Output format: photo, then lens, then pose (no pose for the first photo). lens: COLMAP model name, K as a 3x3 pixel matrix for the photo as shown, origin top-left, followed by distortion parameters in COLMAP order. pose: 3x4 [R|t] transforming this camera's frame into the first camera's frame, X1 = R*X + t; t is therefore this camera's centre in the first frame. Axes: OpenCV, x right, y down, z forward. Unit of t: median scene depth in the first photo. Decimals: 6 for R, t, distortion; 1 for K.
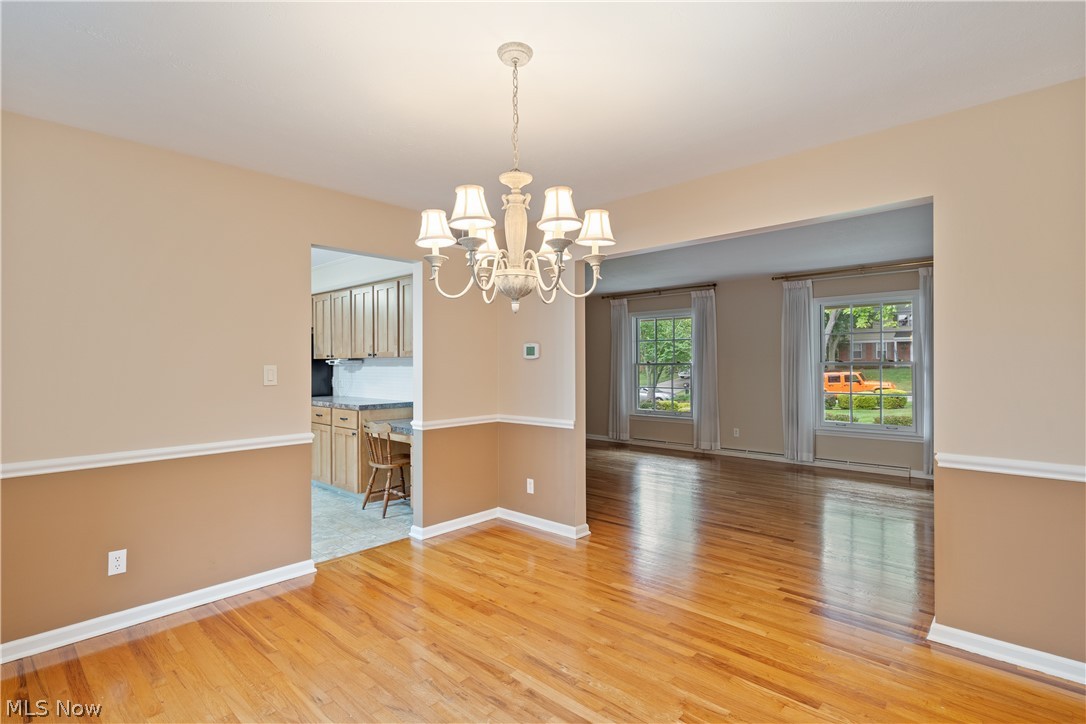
lens RADIAL K [[528.2, 0, 549.5], [0, 528.2, 361.8], [0, 0, 1]] dist [-0.000254, 0.001517]
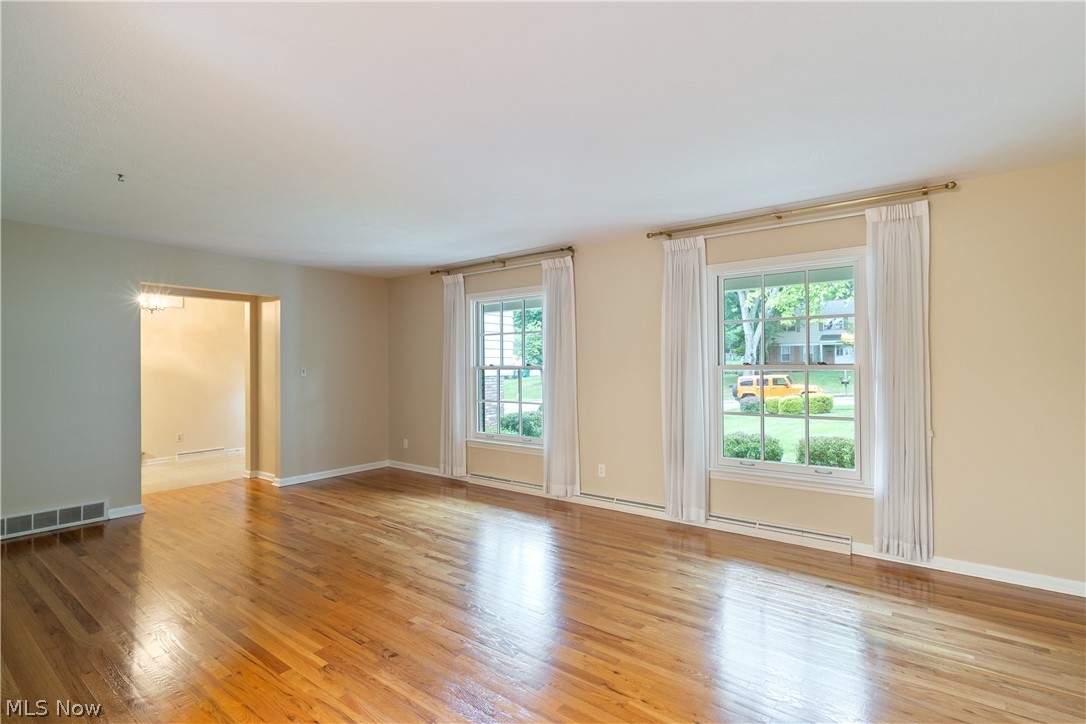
lens RADIAL K [[528.2, 0, 546.4], [0, 528.2, 362.1], [0, 0, 1]] dist [-0.000254, 0.001517]
pose [[0.994962, 0.002024, 0.100237, 0.211447], [-0.001681, 0.999992, -0.003503, -0.000458], [-0.100243, 0.003316, 0.994957, 0.334443]]
